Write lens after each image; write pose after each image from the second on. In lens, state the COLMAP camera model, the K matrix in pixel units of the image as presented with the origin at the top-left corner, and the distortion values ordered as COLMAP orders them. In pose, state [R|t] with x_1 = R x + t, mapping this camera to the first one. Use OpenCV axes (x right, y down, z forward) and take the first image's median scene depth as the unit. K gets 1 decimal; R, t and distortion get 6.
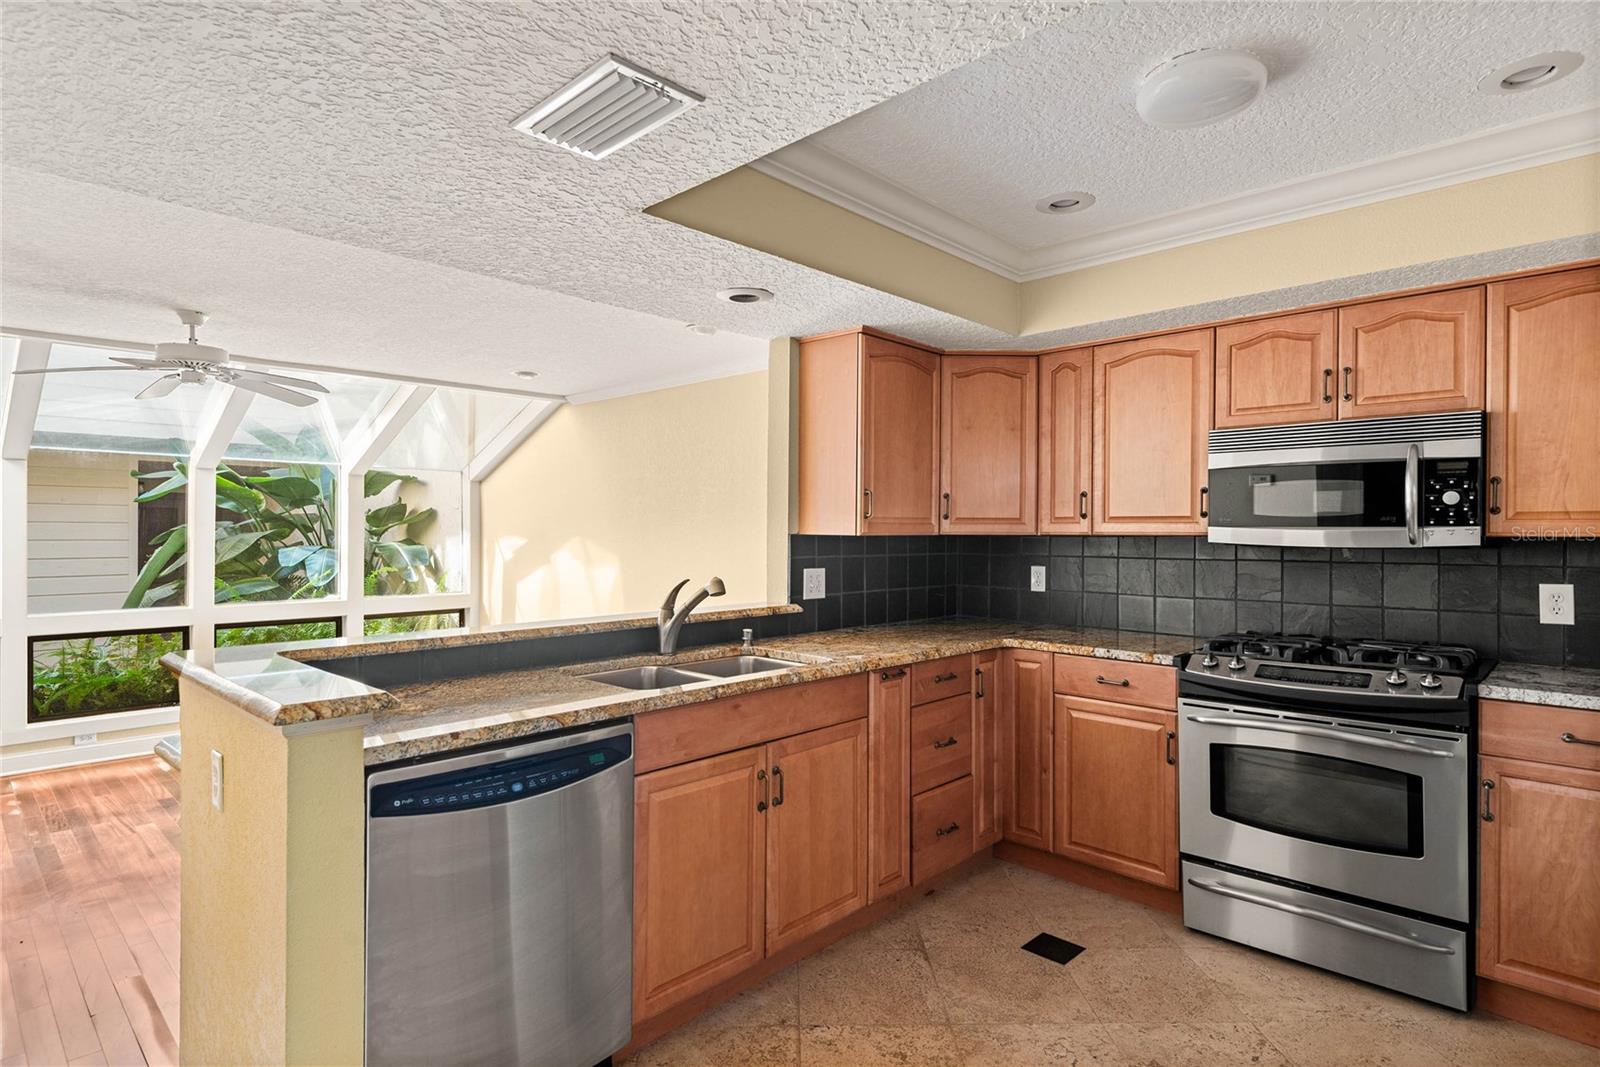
lens RADIAL K [[828.8, 0, 802.3], [0, 828.8, 527.3], [0, 0, 1]] dist [0.016320, -0.011210]
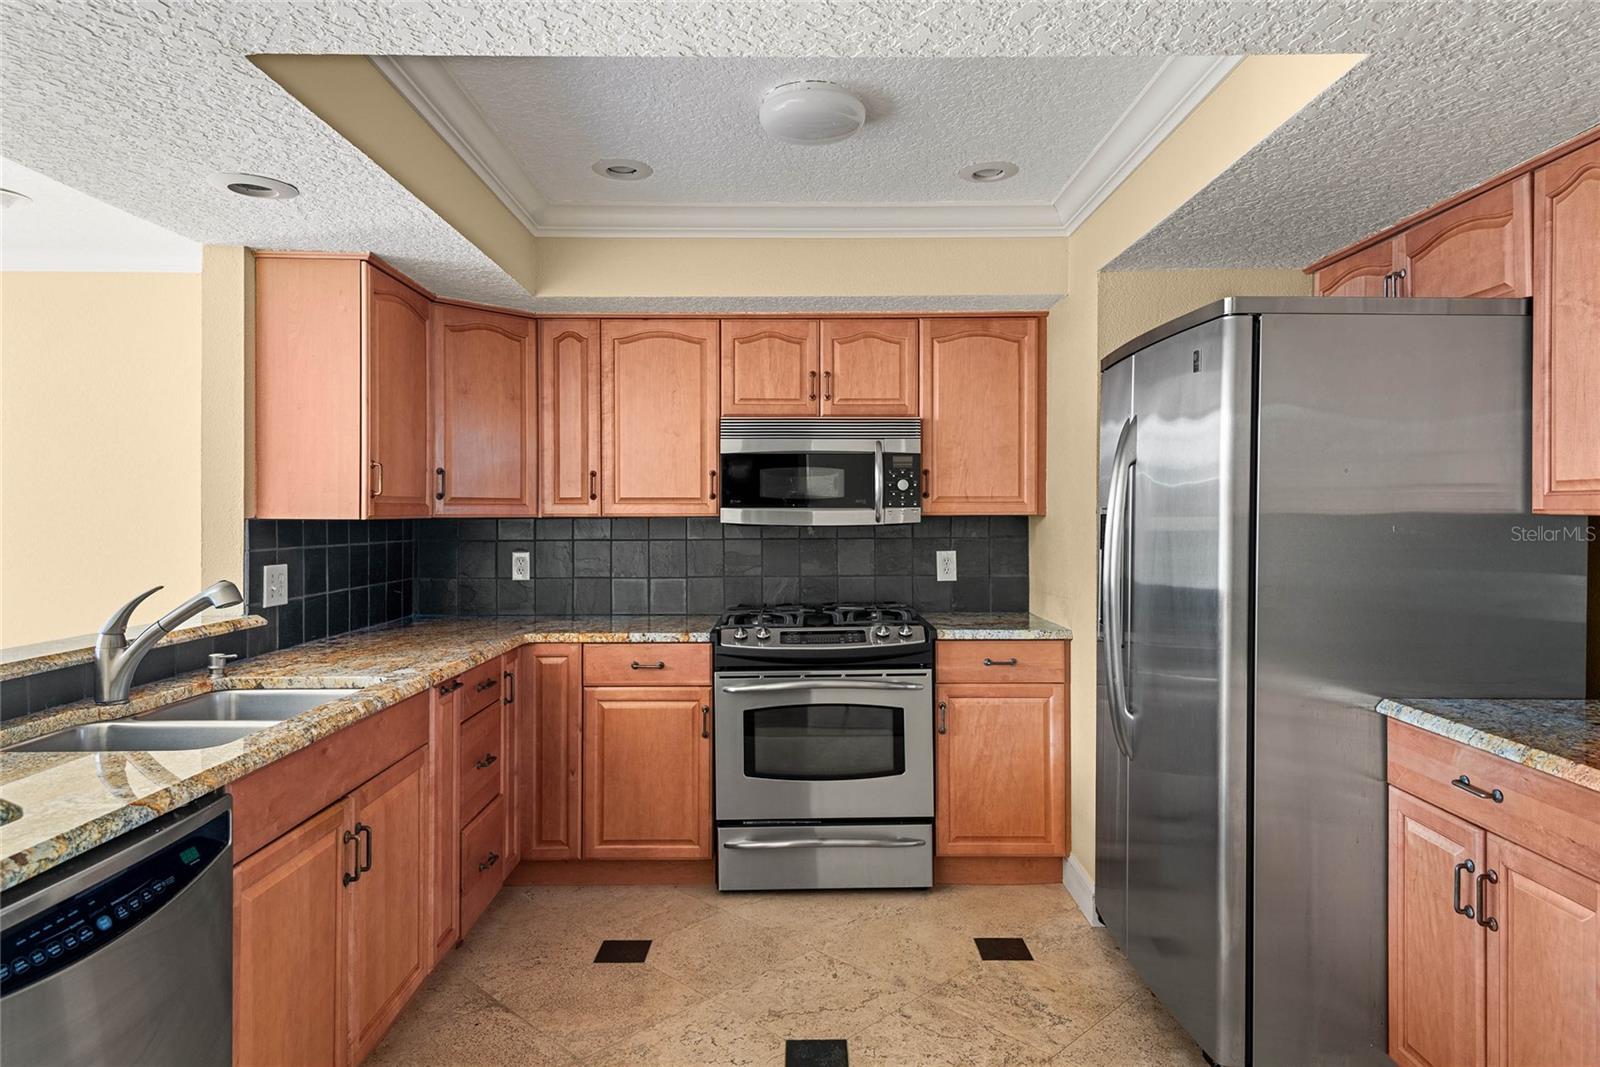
lens RADIAL K [[949.3, 0, 806.6], [0, 949.3, 508.7], [0, 0, 1]] dist [0.038562, -0.016279]
pose [[0.718353, -0.001427, 0.695678, -0.294200], [0.001037, 0.999999, 0.000980, -0.001009], [-0.695678, 0.000017, 0.718353, 0.065259]]
